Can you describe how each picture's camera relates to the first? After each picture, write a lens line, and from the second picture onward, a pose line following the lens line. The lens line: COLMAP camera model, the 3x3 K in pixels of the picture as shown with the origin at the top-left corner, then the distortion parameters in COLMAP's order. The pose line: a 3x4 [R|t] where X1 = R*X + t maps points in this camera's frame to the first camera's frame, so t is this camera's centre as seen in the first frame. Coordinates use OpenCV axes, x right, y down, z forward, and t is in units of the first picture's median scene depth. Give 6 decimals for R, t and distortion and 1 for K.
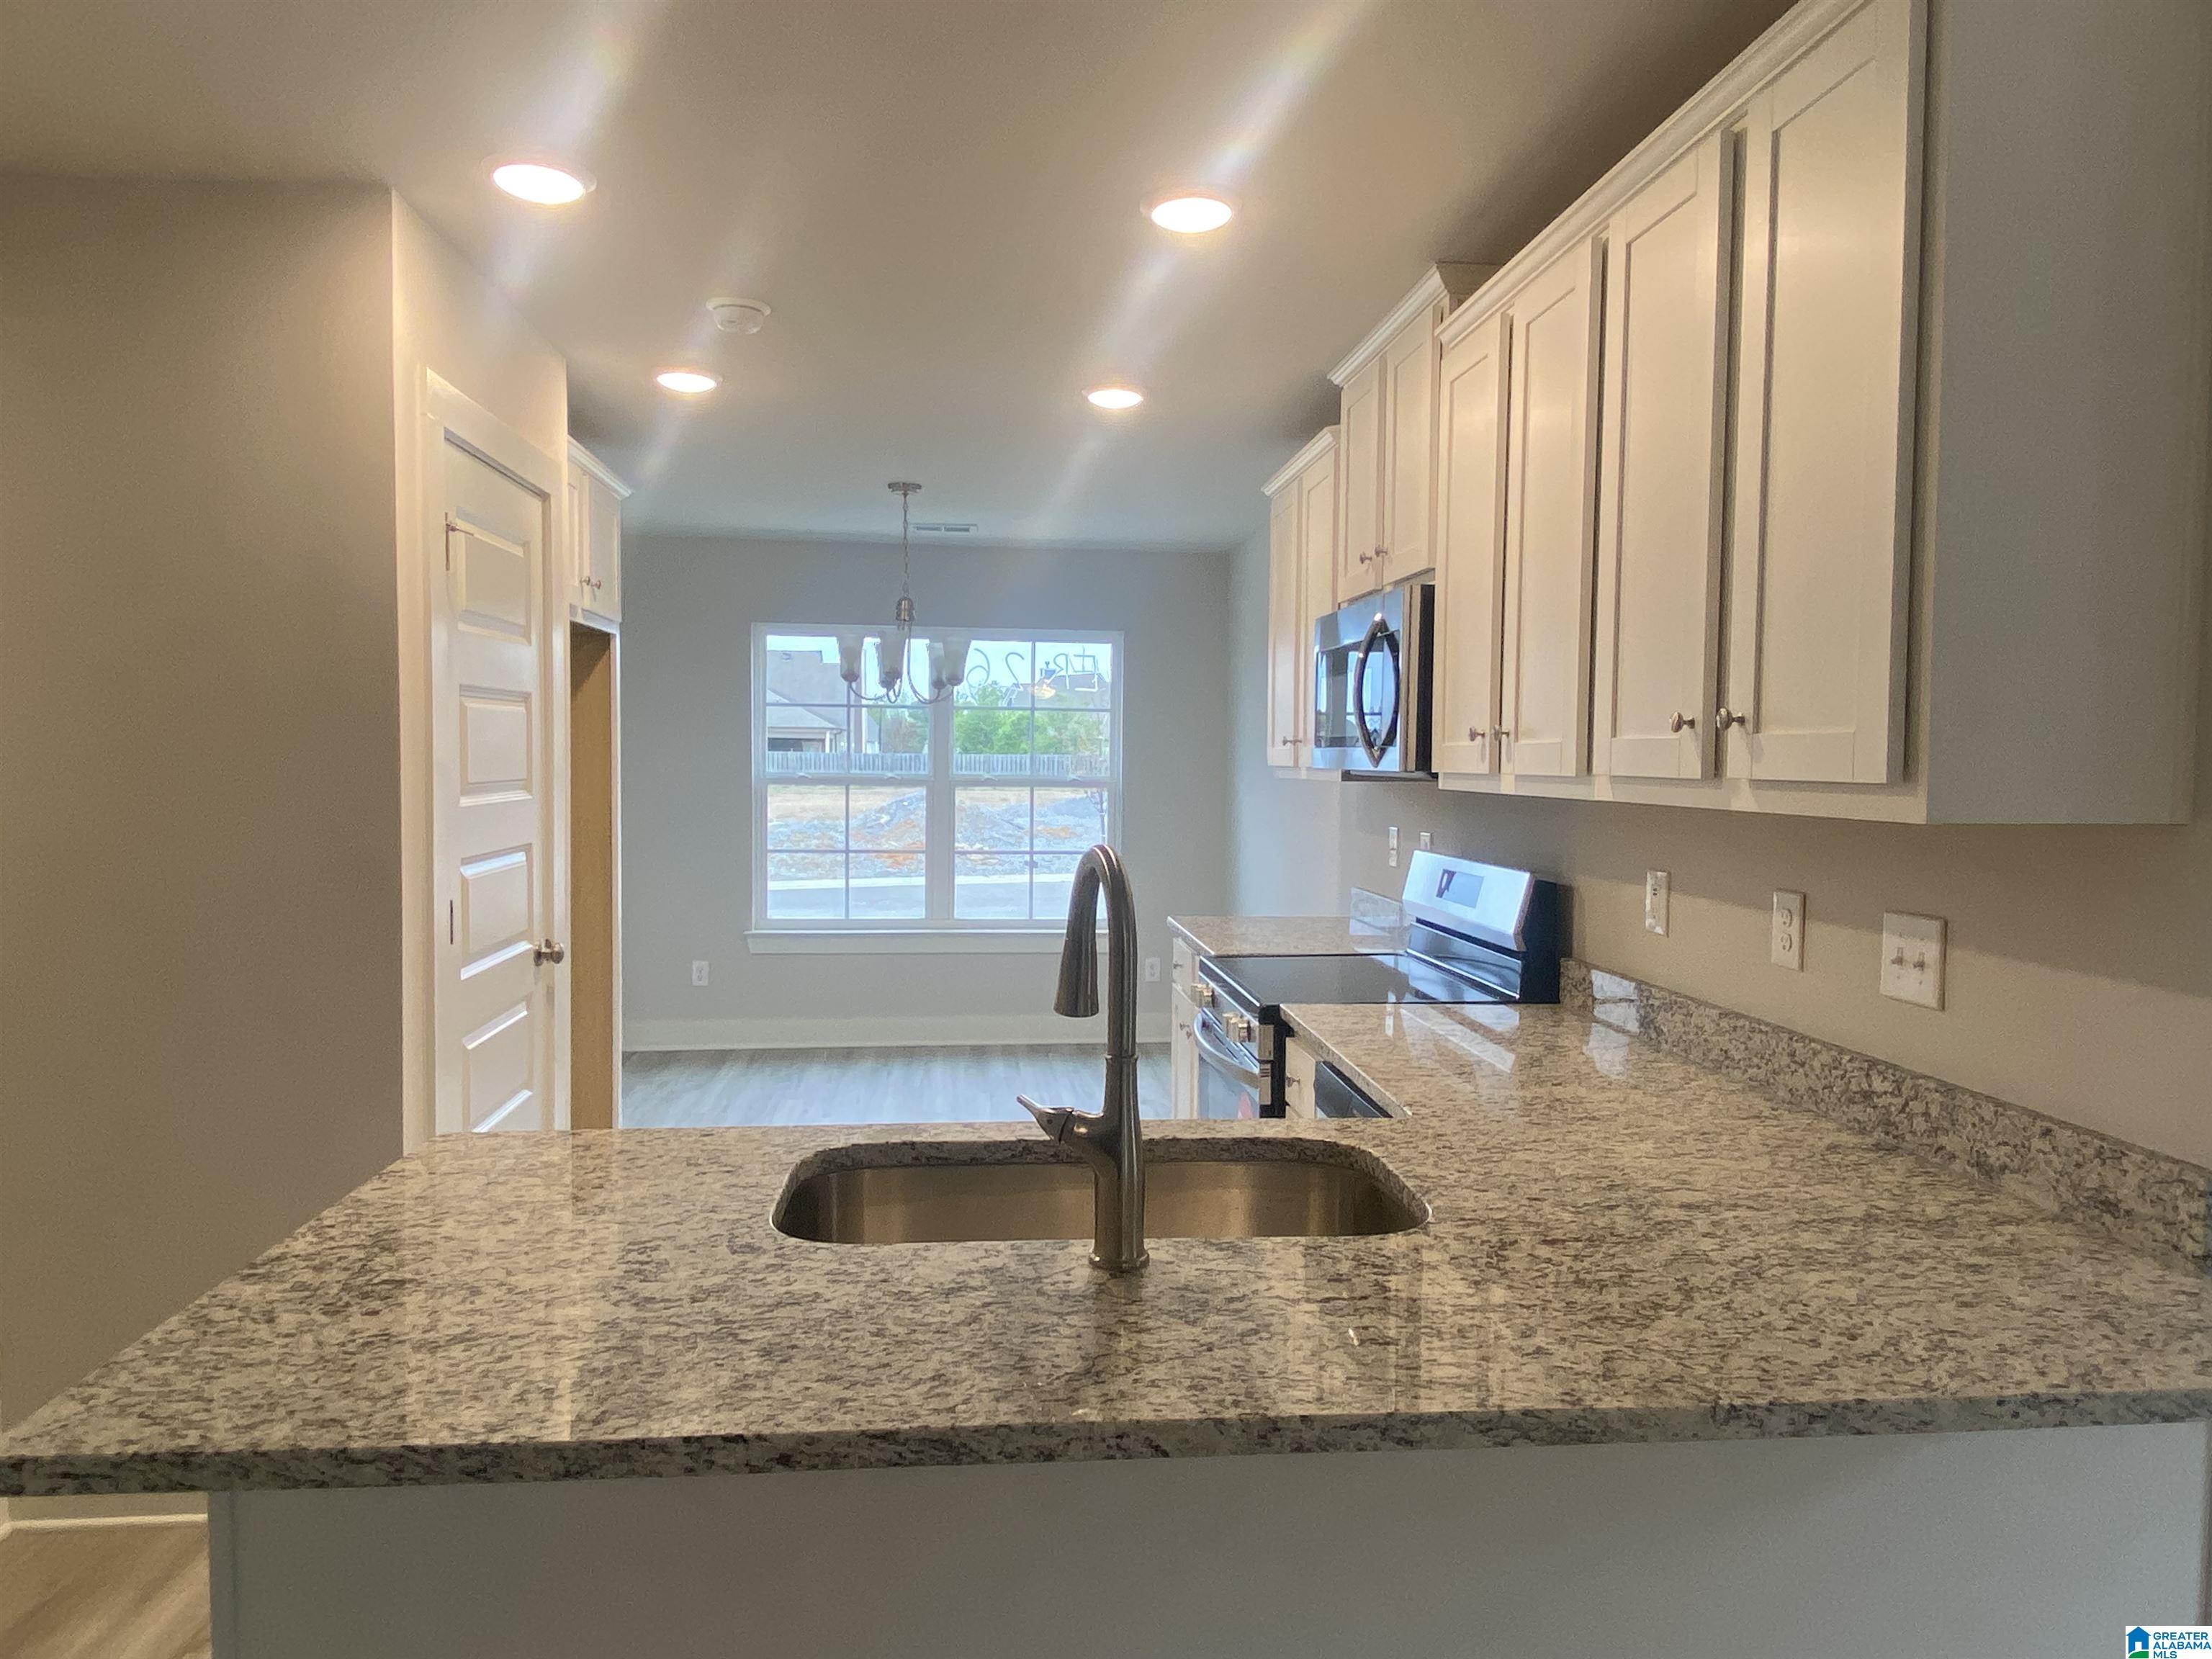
lens RADIAL K [[1369.4, 0, 1107.3], [0, 1369.4, 827.5], [0, 0, 1]] dist [-0.006371, -0.003006]
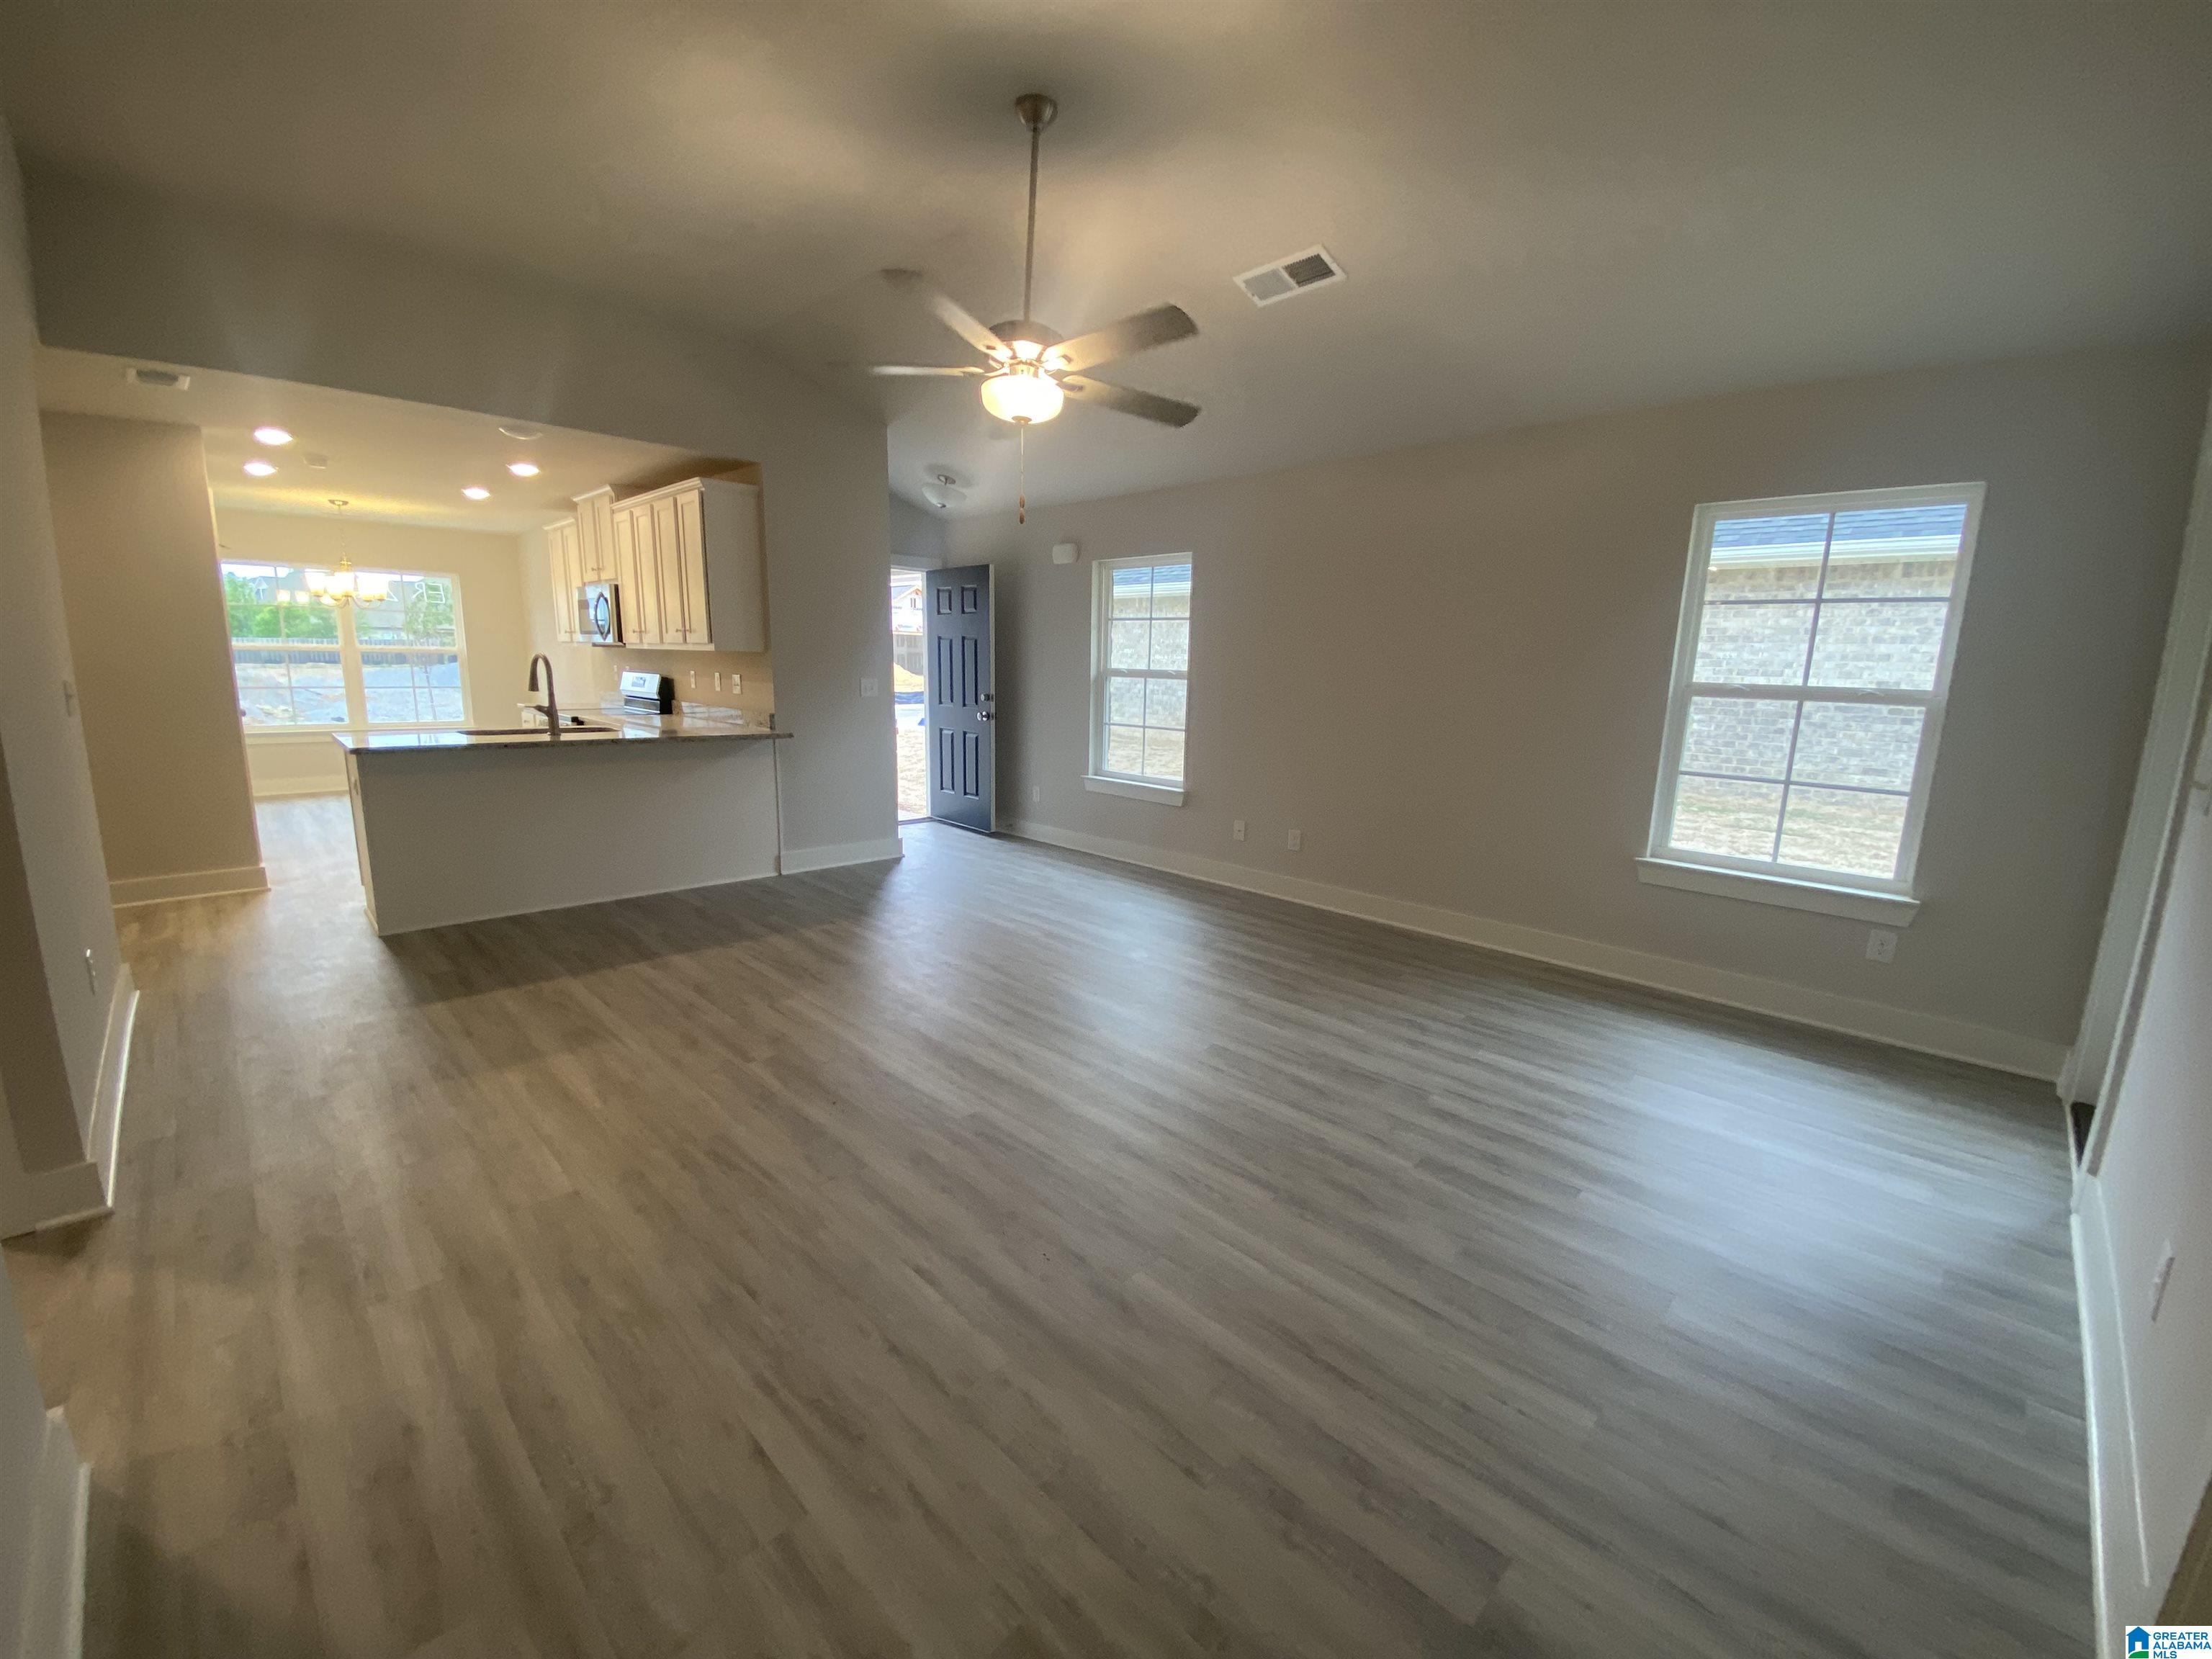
lens RADIAL K [[908.3, 0, 1116.1], [0, 908.3, 825.9], [0, 0, 1]] dist [-0.018673, -0.000861]
pose [[0.771865, -0.110912, 0.626037, -0.505744], [0.019055, 0.988260, 0.151591, 0.177284], [-0.635500, -0.105079, 0.764917, -2.911704]]
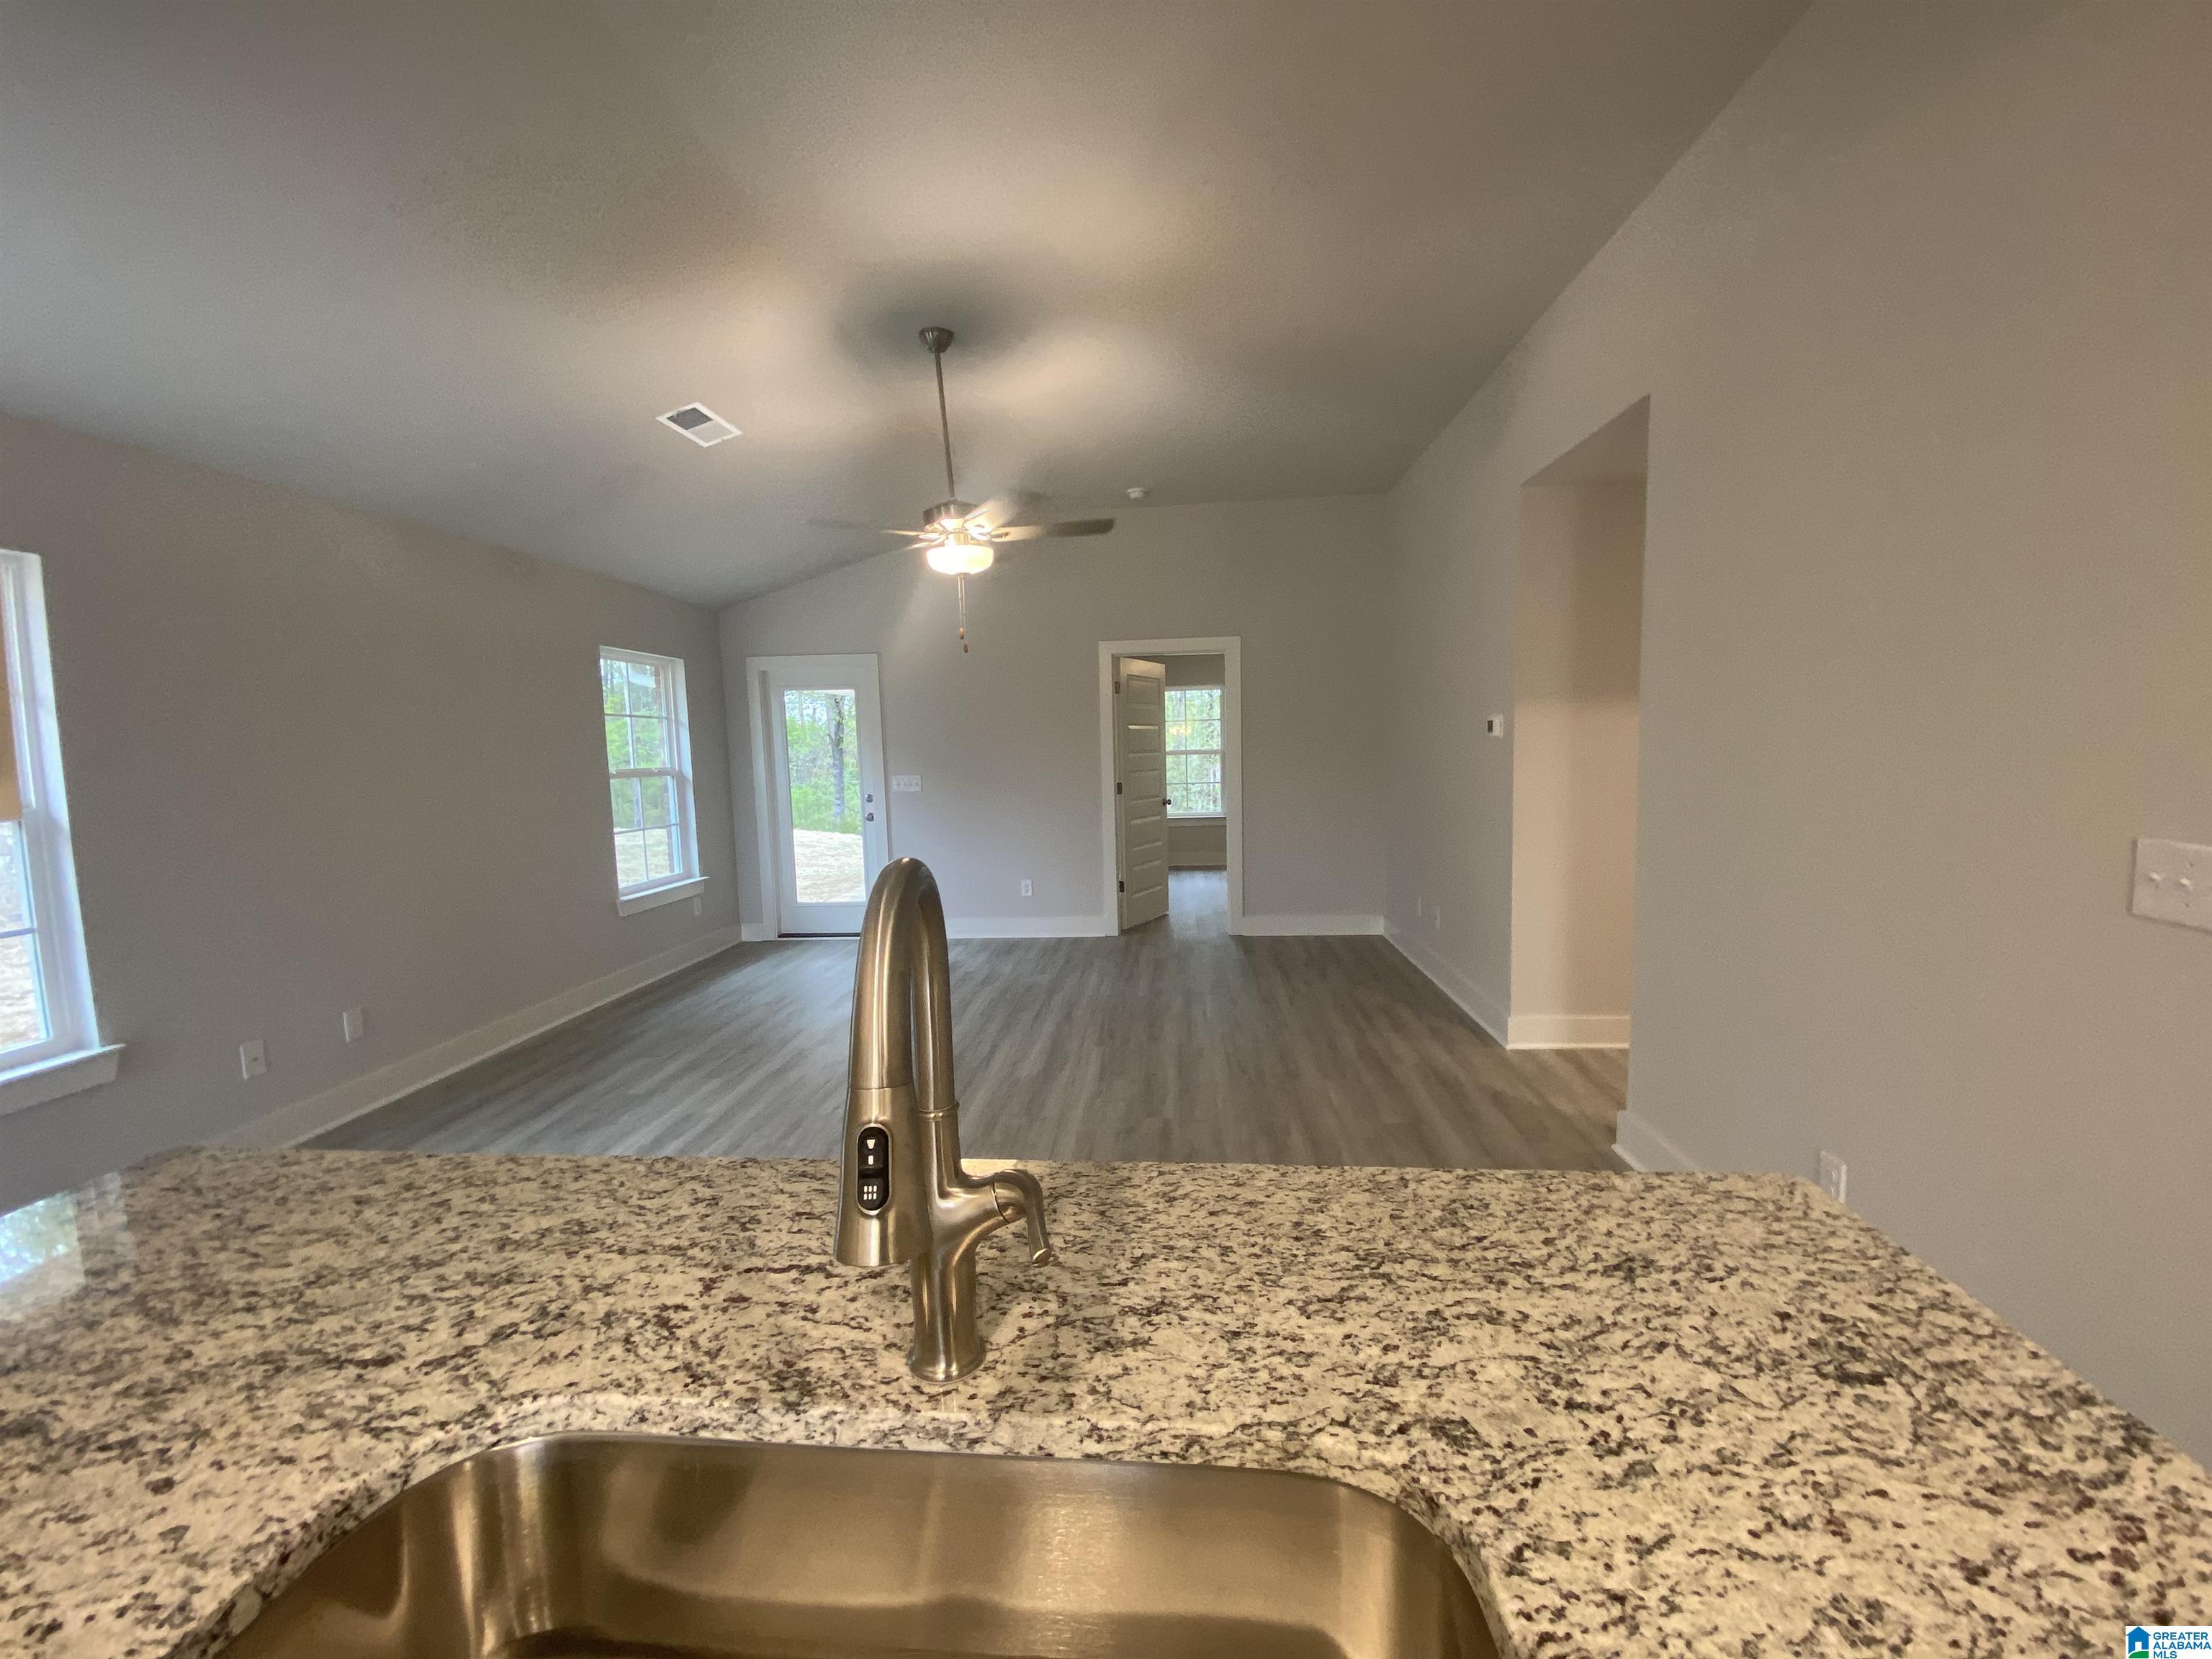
lens RADIAL K [[908.3, 0, 1103.8], [0, 908.3, 829.3], [0, 0, 1]] dist [-0.018673, -0.000861]
pose [[-0.982473, -0.003878, 0.186363, -0.179876], [0.023734, 0.989044, 0.145702, -0.061606], [-0.184886, 0.147572, -0.971617, 1.468199]]
